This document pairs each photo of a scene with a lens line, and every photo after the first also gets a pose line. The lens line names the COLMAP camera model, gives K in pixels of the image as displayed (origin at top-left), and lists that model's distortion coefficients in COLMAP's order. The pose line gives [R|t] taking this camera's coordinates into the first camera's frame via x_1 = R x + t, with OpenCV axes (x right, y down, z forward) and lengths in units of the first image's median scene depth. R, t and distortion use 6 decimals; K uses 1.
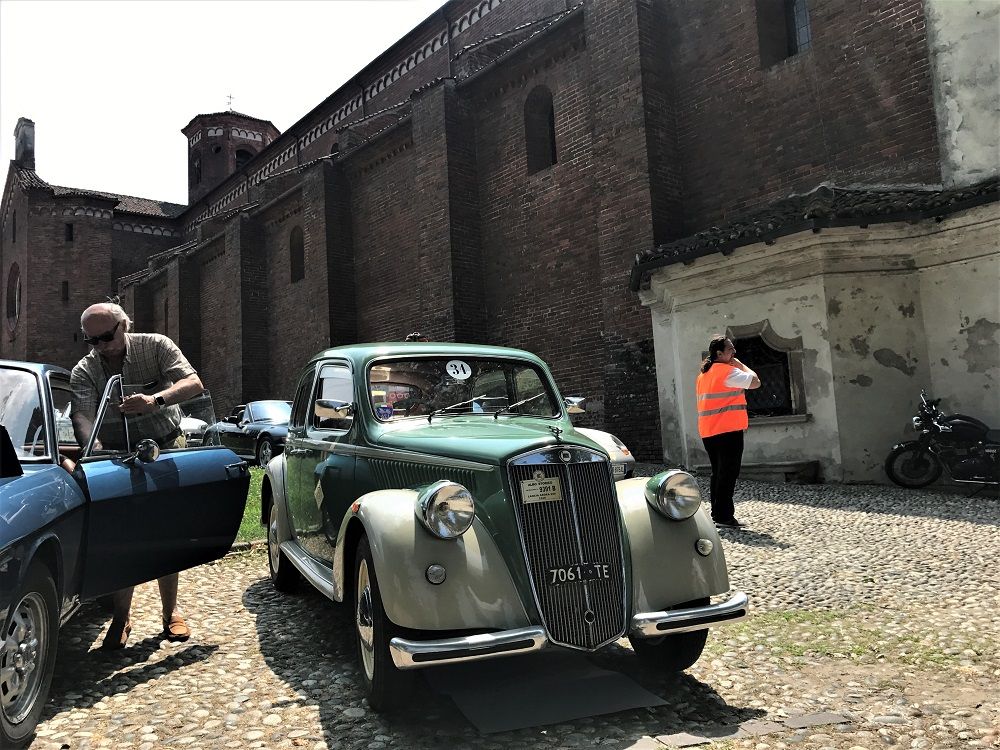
lens RADIAL K [[821.3, 0, 482.2], [0, 821.3, 379.2], [0, 0, 1]] dist [0.094050, -0.136836]
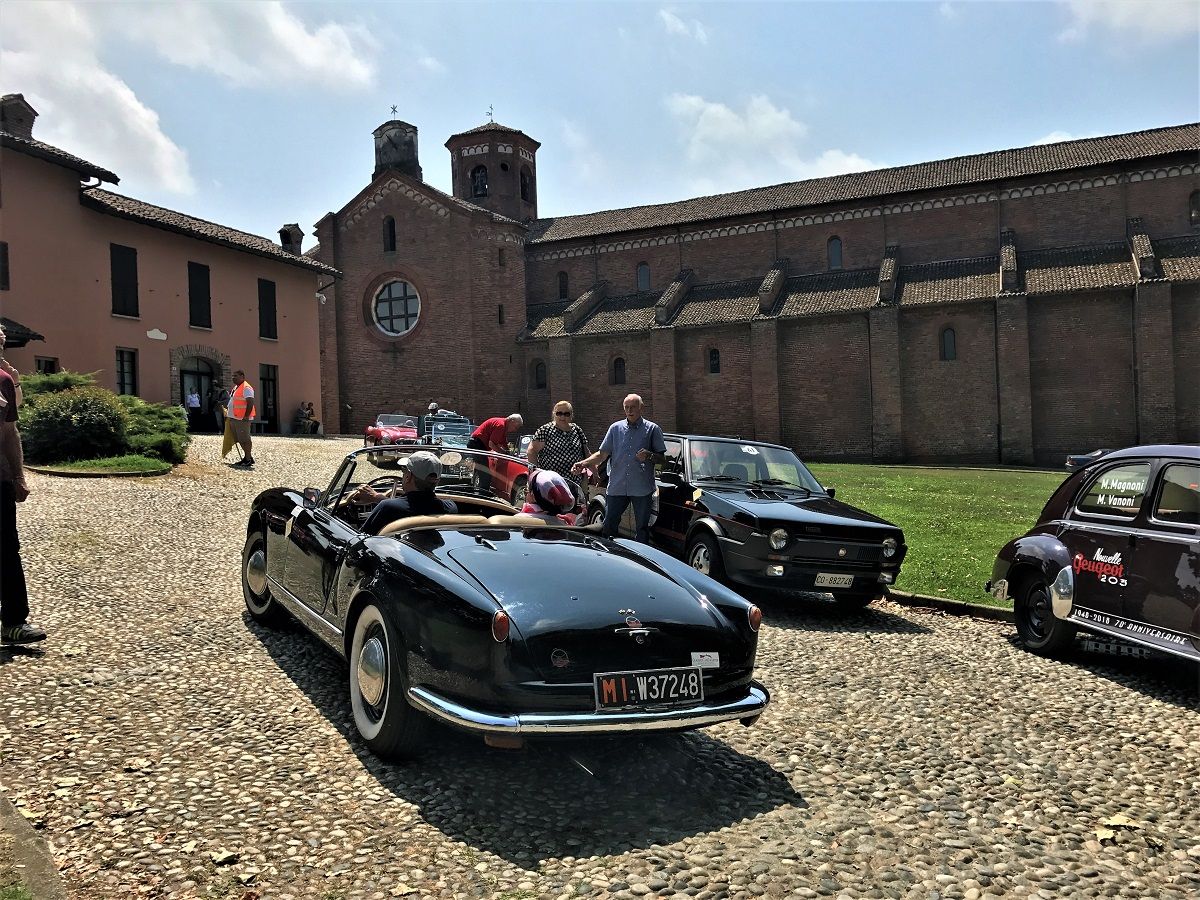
lens RADIAL K [[985.6, 0, 578.6], [0, 985.6, 455.0], [0, 0, 1]] dist [0.094050, -0.136836]
pose [[0.879371, 0.019905, 0.475721, -0.984536], [-0.060824, 0.995636, 0.070774, -0.021536], [-0.472237, -0.091171, 0.876744, -0.163770]]
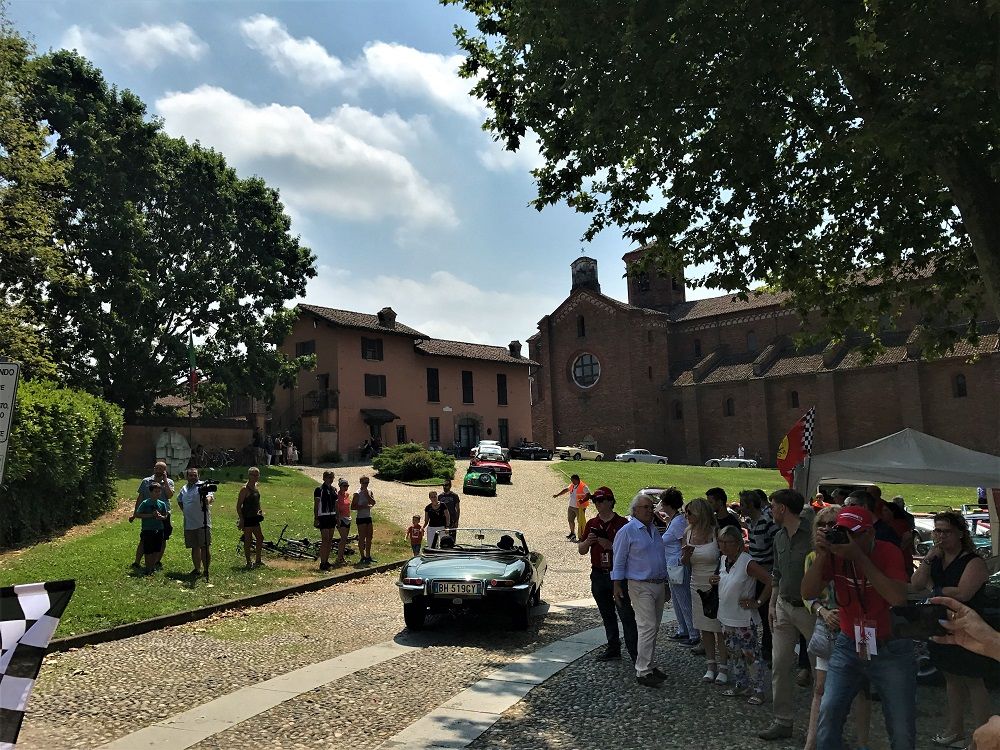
lens RADIAL K [[821.3, 0, 482.2], [0, 821.3, 379.2], [0, 0, 1]] dist [0.094050, -0.136836]
pose [[0.992065, 0.021325, 0.123900, -1.010799], [-0.021329, 0.999772, -0.001294, -0.080998], [-0.123900, -0.001359, 0.992294, -0.572933]]
